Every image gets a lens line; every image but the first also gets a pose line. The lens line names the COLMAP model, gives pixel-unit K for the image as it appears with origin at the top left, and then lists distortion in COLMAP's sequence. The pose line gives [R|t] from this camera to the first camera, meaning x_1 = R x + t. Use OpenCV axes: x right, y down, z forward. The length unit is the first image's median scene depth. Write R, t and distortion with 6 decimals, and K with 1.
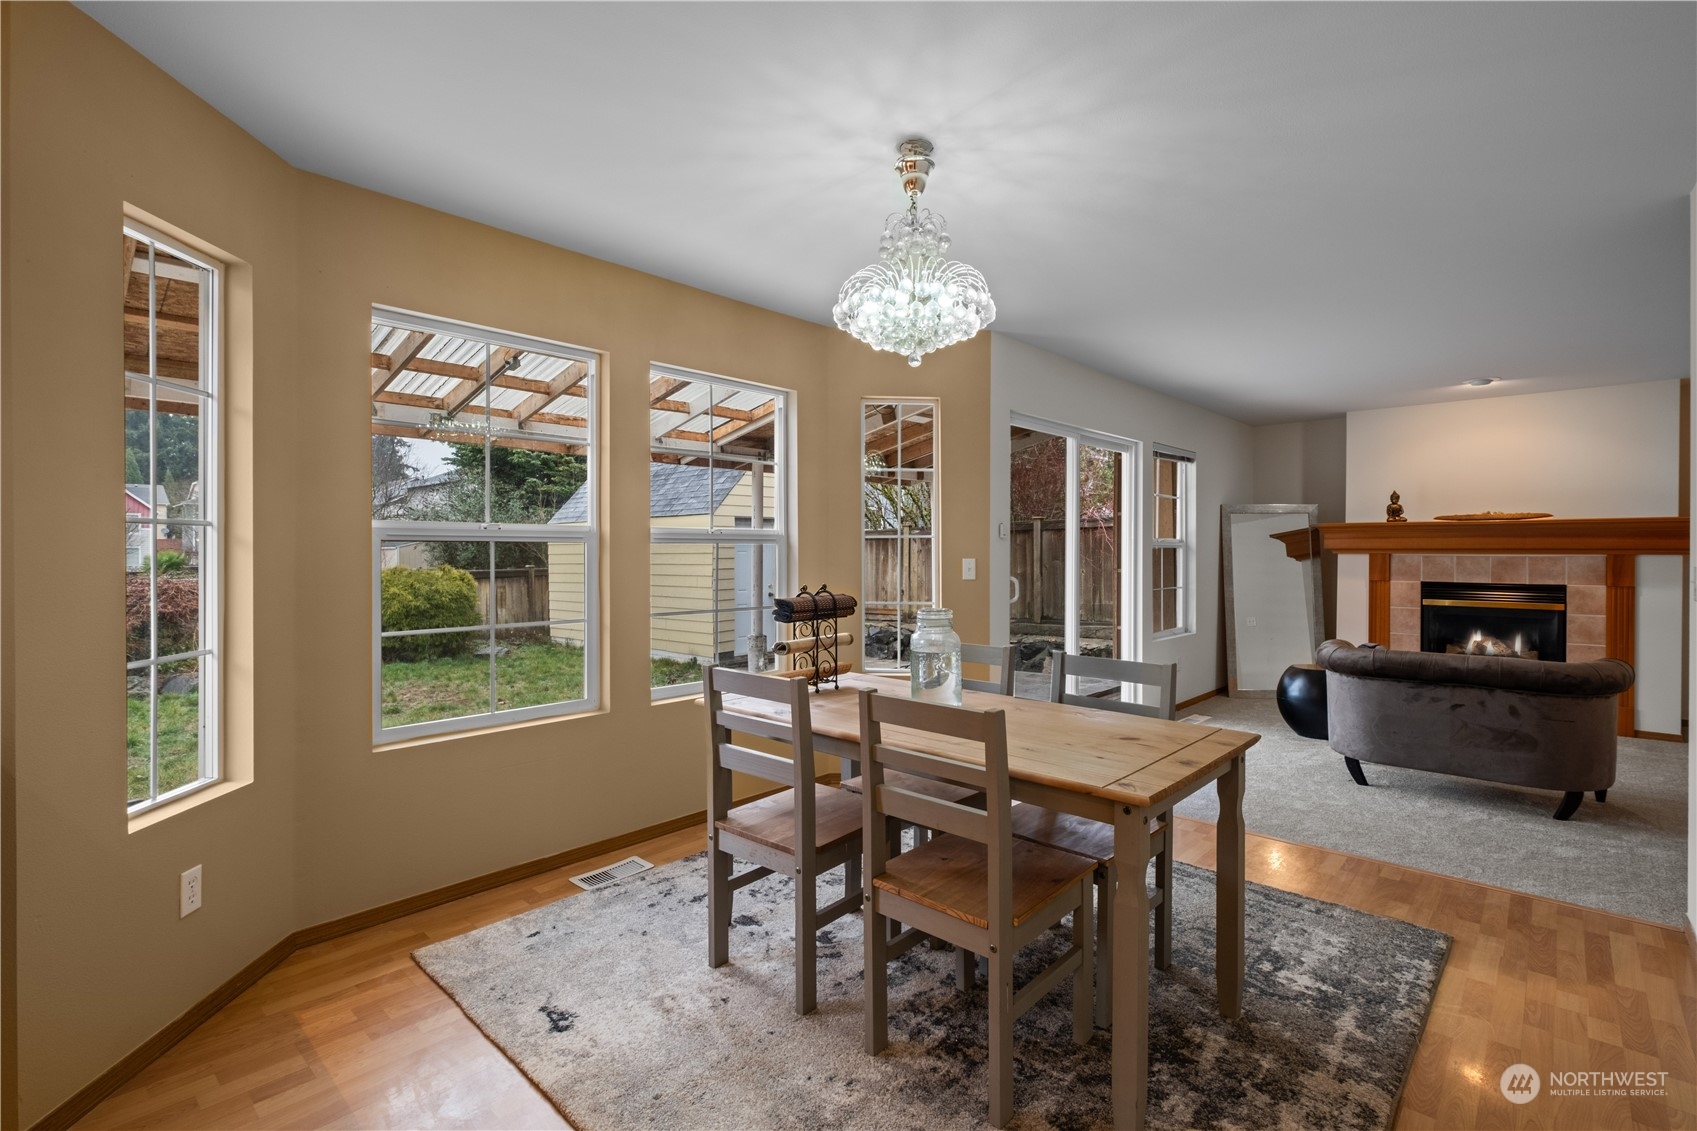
lens RADIAL K [[788.9, 0, 853.7], [0, 788.9, 554.0], [0, 0, 1]] dist [0.001141, 0.001611]
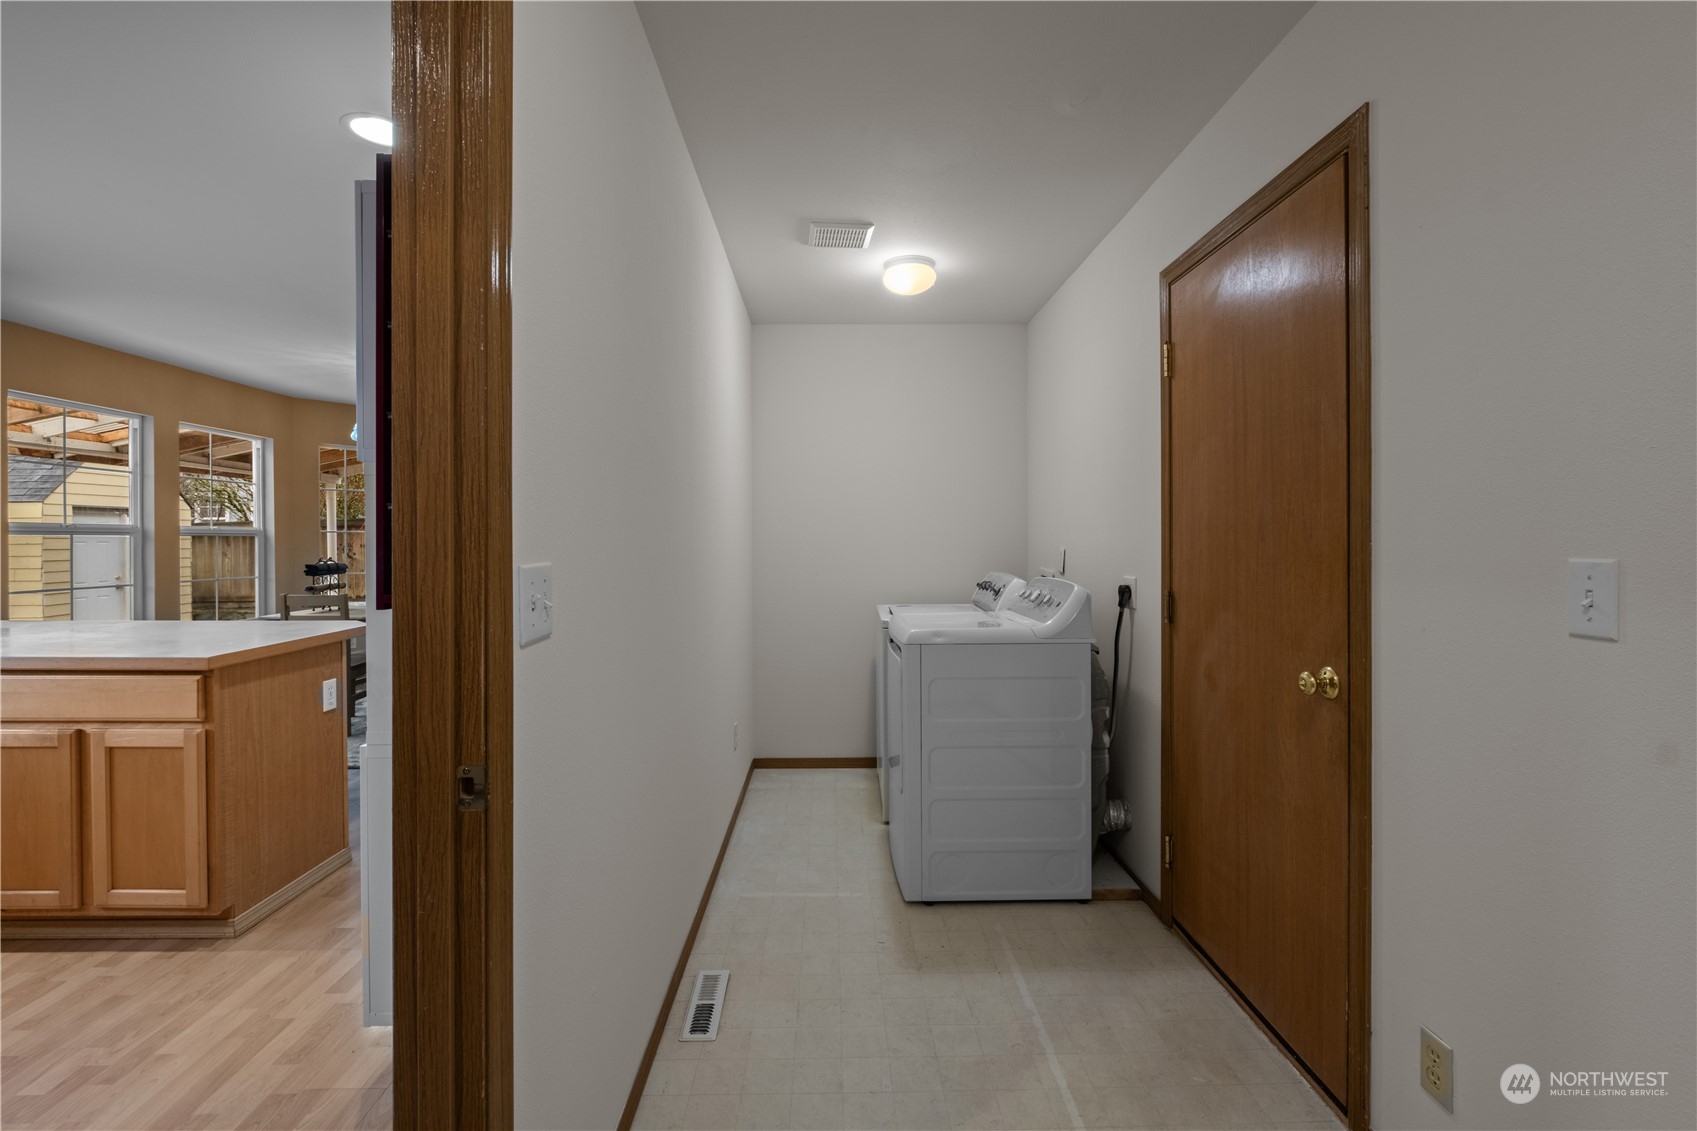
lens RADIAL K [[732.0, 0, 831.7], [0, 732.0, 544.0], [0, 0, 1]] dist [-0.011090, 0.001948]
pose [[0.727418, -0.004323, 0.686181, -0.169755], [0.004818, 0.999988, 0.001192, 0.004261], [-0.686177, 0.002438, 0.727430, -0.535205]]
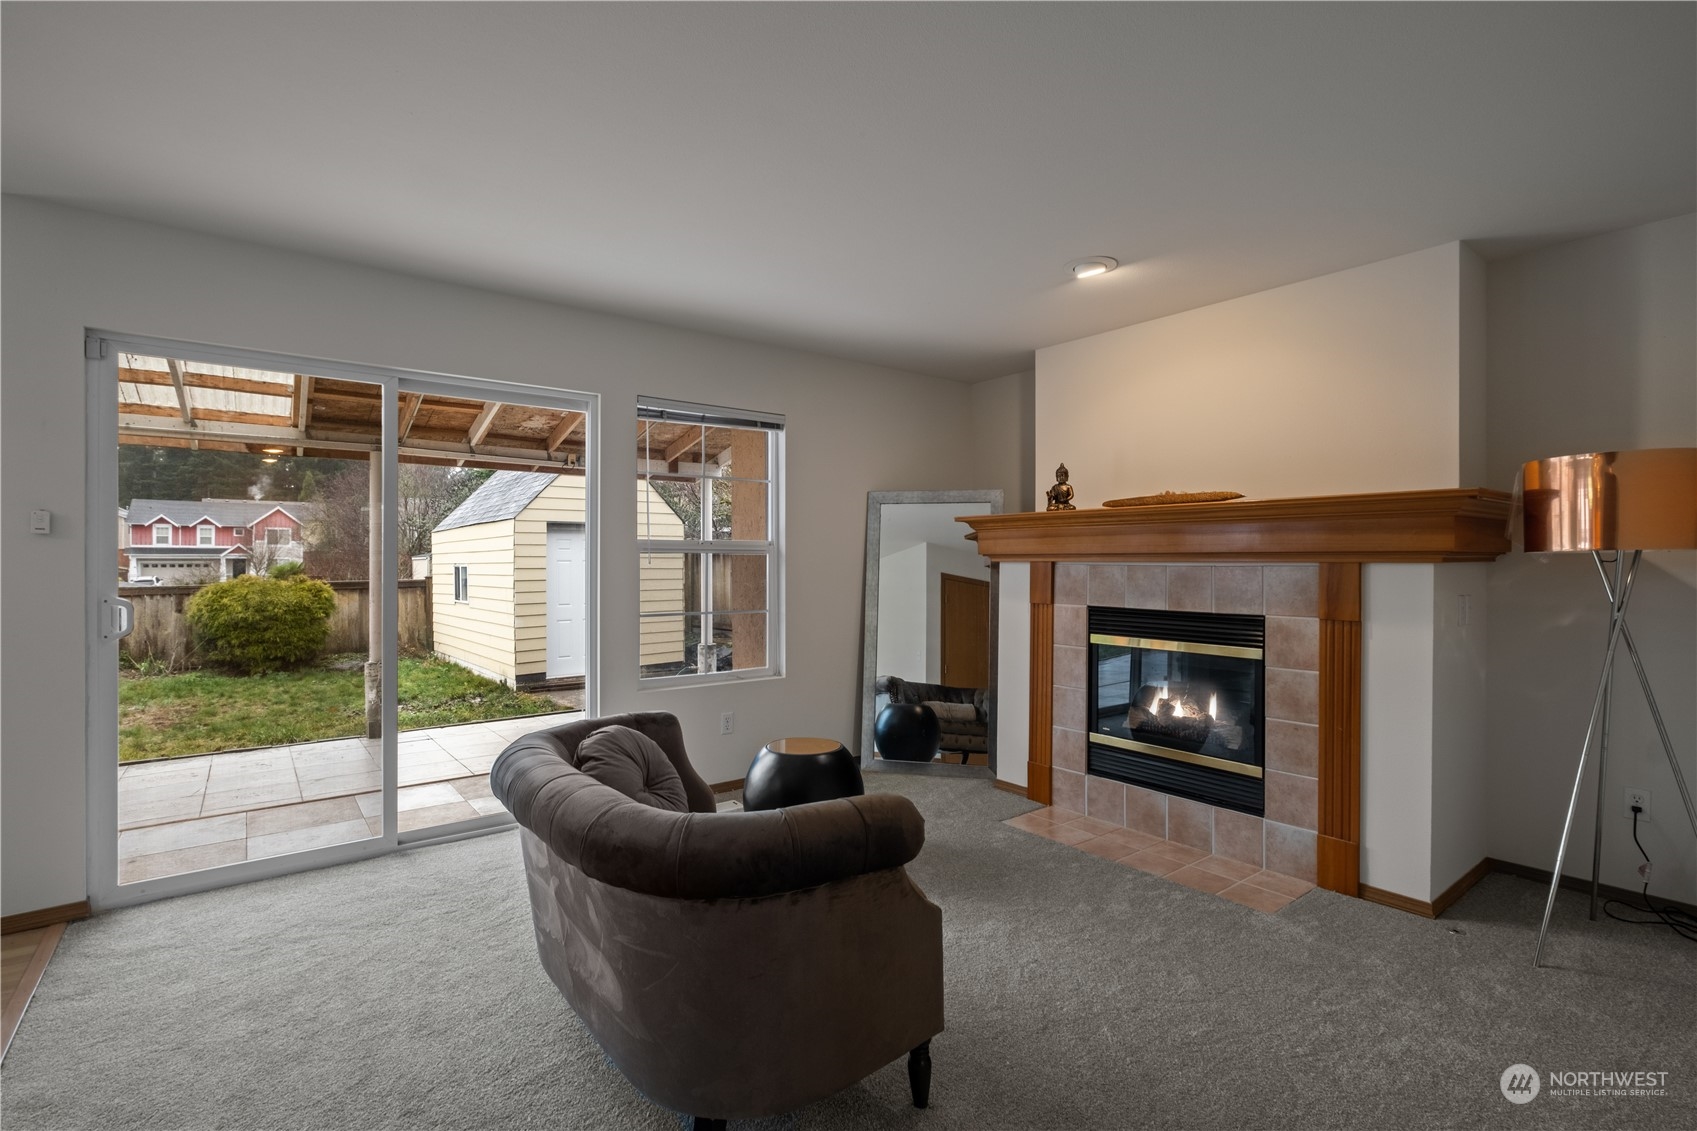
lens RADIAL K [[788.9, 0, 834.0], [0, 788.9, 568.6], [0, 0, 1]] dist [0.001141, 0.001611]
pose [[0.987332, 0.002440, -0.158647, 0.619209], [-0.001872, 0.999991, 0.003730, 0.003022], [0.158655, -0.003385, 0.987328, 0.343871]]
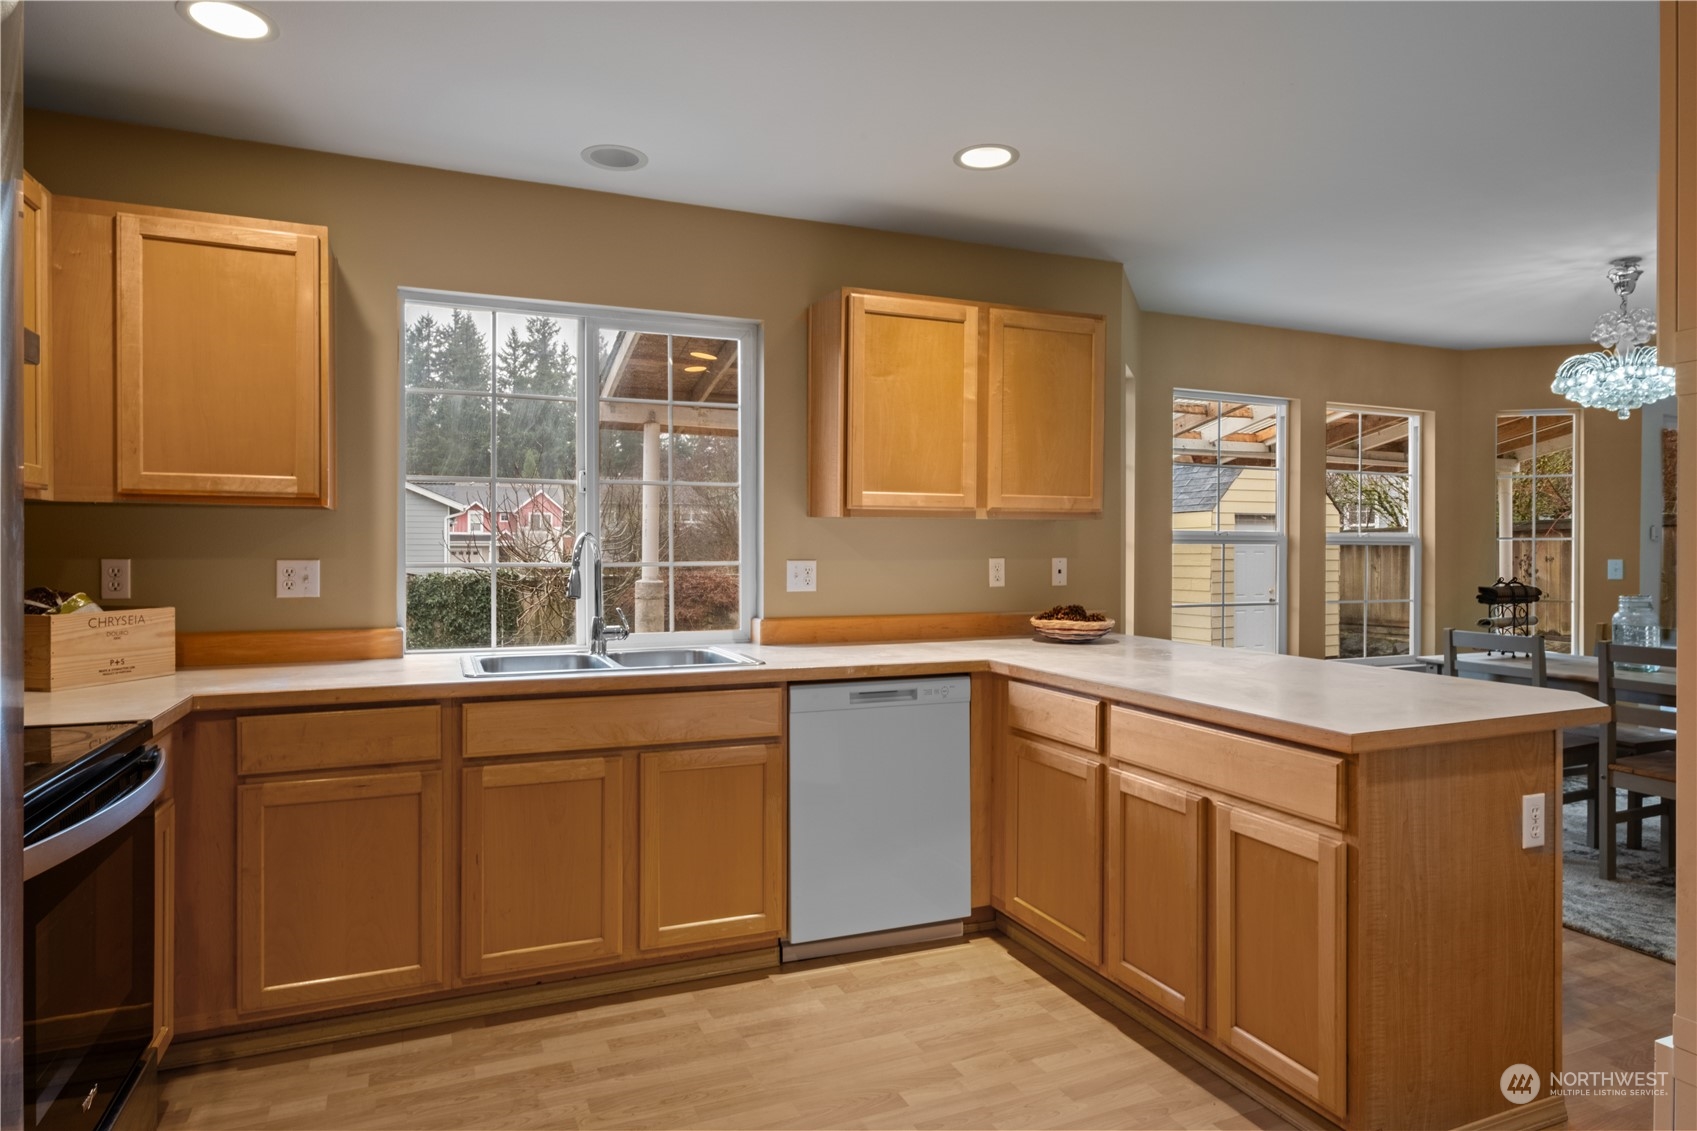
lens RADIAL K [[978.1, 0, 858.1], [0, 978.1, 557.1], [0, 0, 1]] dist [0.009055, -0.002372]
pose [[0.911522, 0.006718, -0.411196, -0.163631], [-0.005883, 0.999977, 0.003296, 0.002828], [0.411209, -0.000585, 0.911541, -0.422168]]
